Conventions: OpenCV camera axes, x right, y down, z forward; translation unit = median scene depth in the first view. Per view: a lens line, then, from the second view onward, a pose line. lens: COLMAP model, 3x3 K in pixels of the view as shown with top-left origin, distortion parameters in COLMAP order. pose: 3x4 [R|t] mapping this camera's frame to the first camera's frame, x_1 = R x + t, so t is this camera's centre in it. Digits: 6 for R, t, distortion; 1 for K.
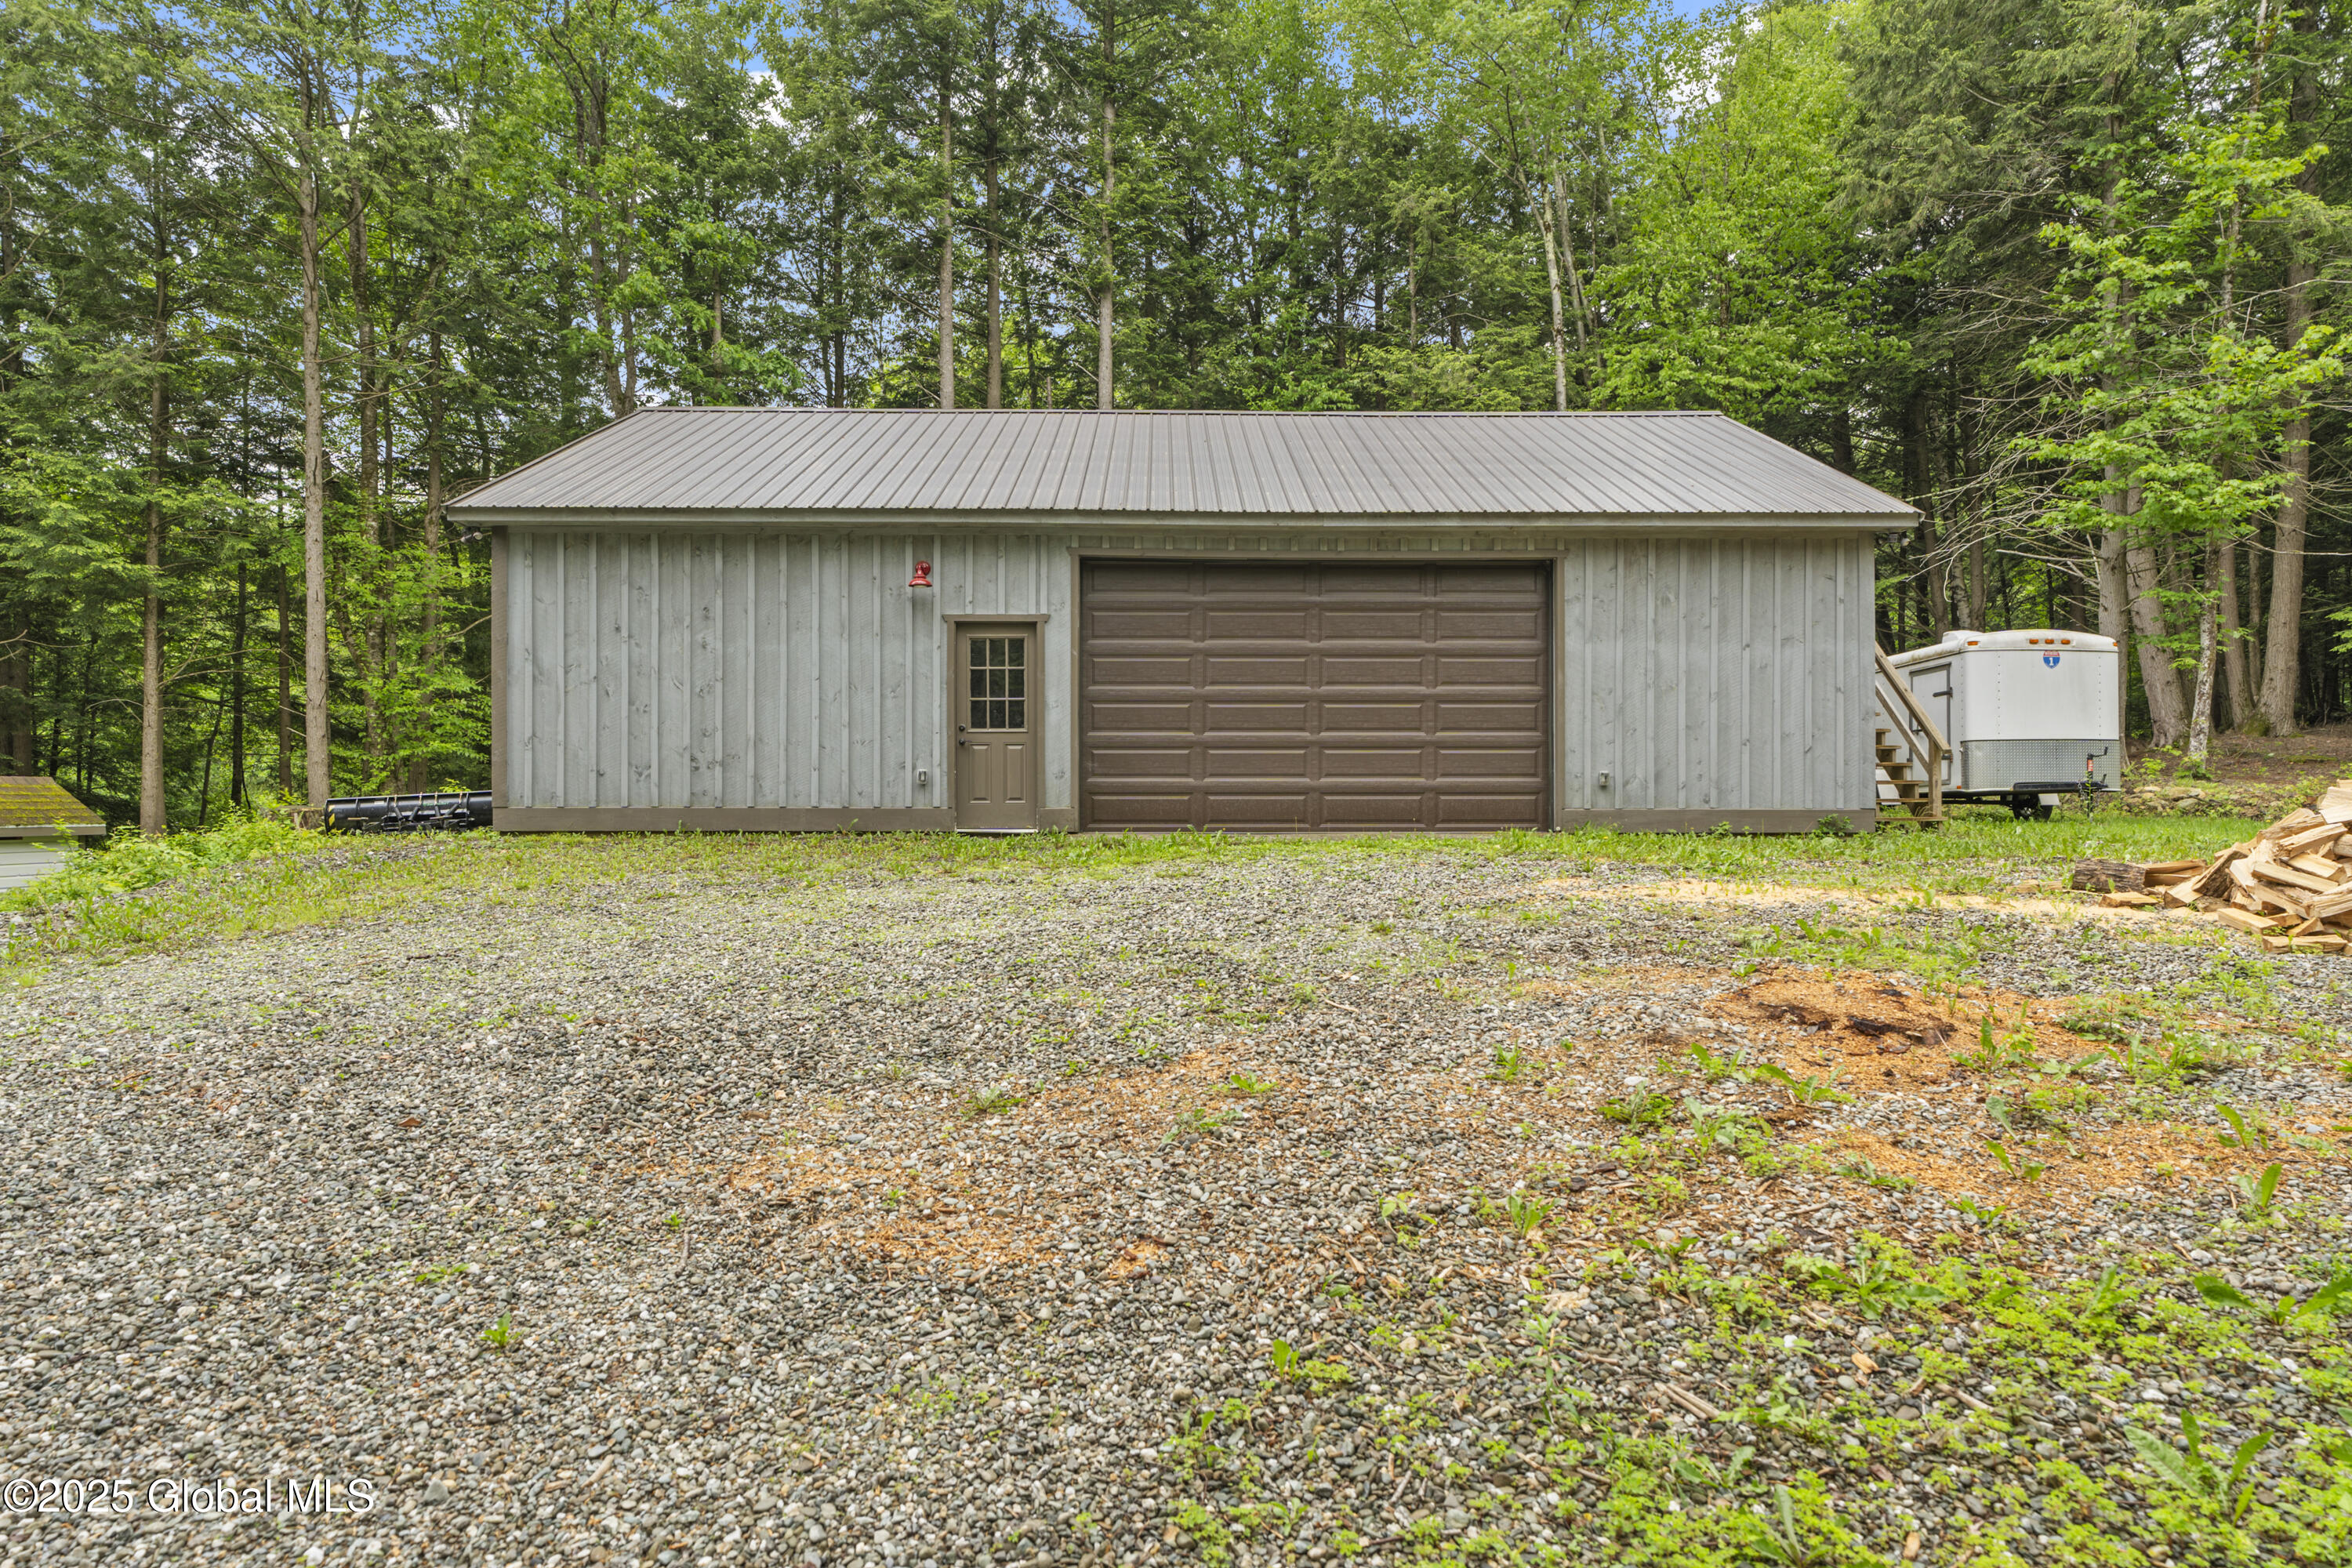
lens RADIAL K [[1369.7, 0, 1174.7], [0, 1369.7, 788.7], [0, 0, 1]] dist [-0.003927, -0.000775]
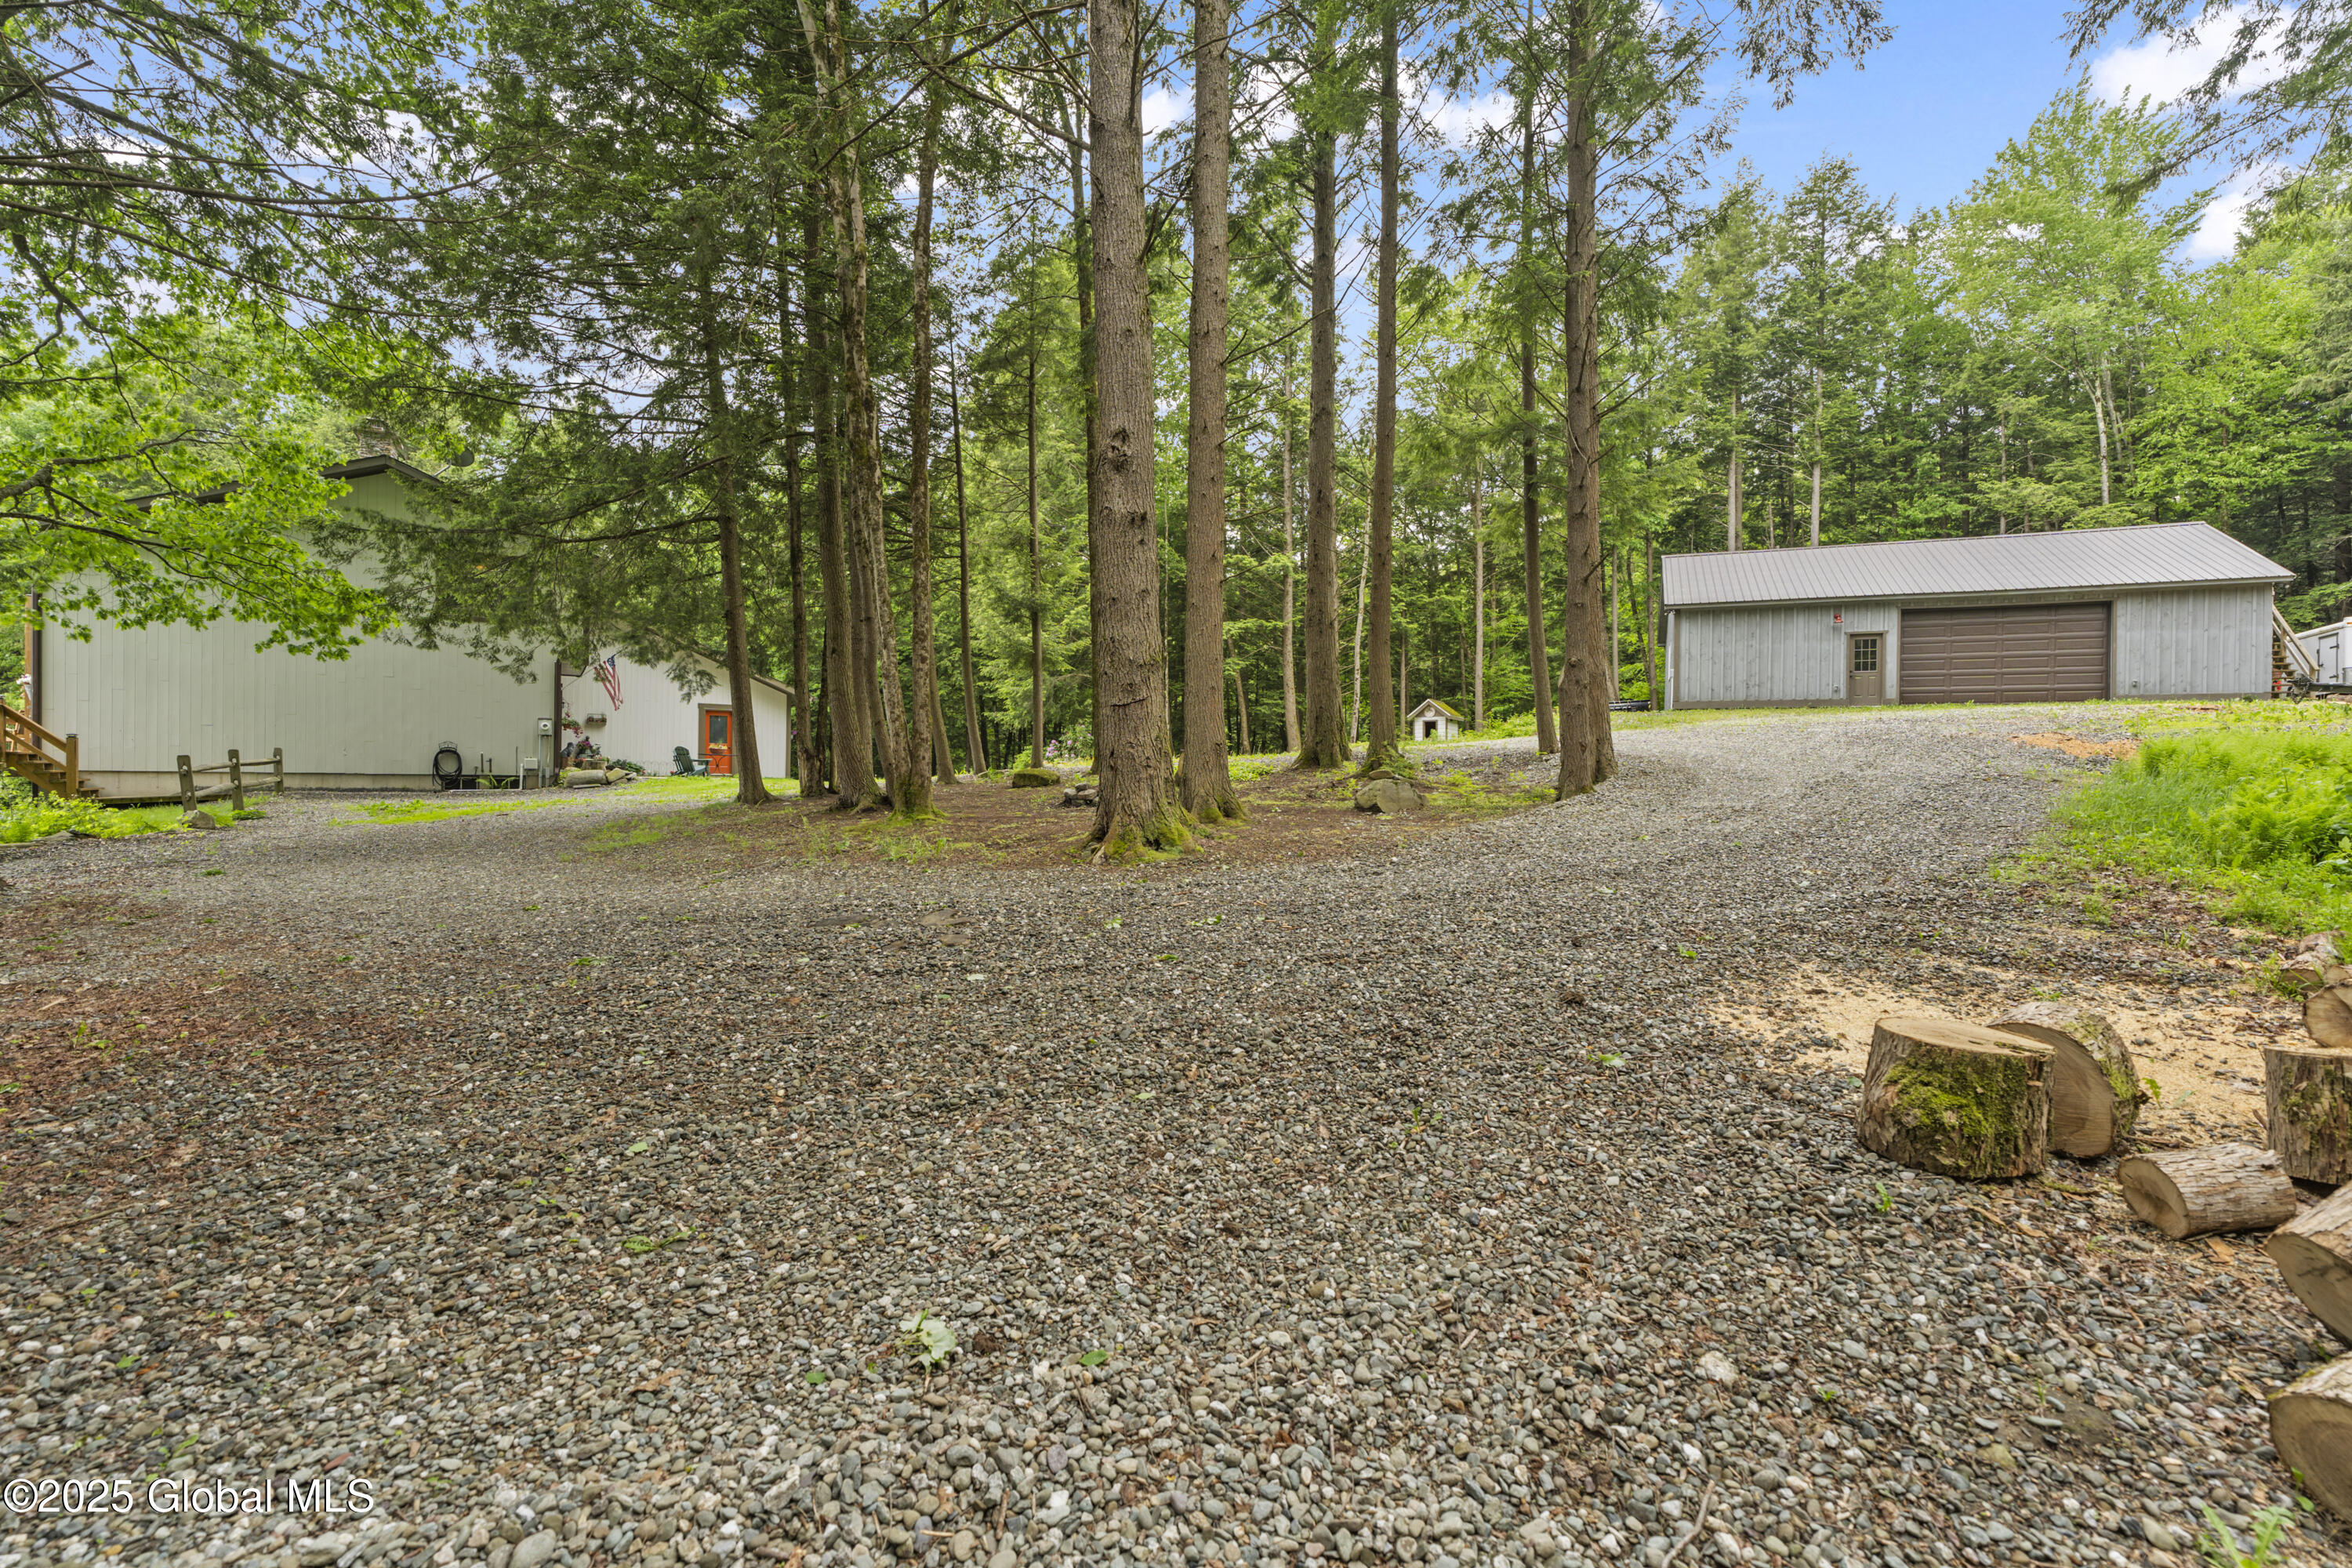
lens RADIAL K [[1055.2, 0, 1187.3], [0, 1055.2, 793.8], [0, 0, 1]] dist [-0.003193, -0.000598]
pose [[0.911977, 0.011506, -0.410079, -0.520463], [-0.000551, 0.999640, 0.026822, 0.156809], [0.410240, -0.024235, 0.911655, -1.620768]]
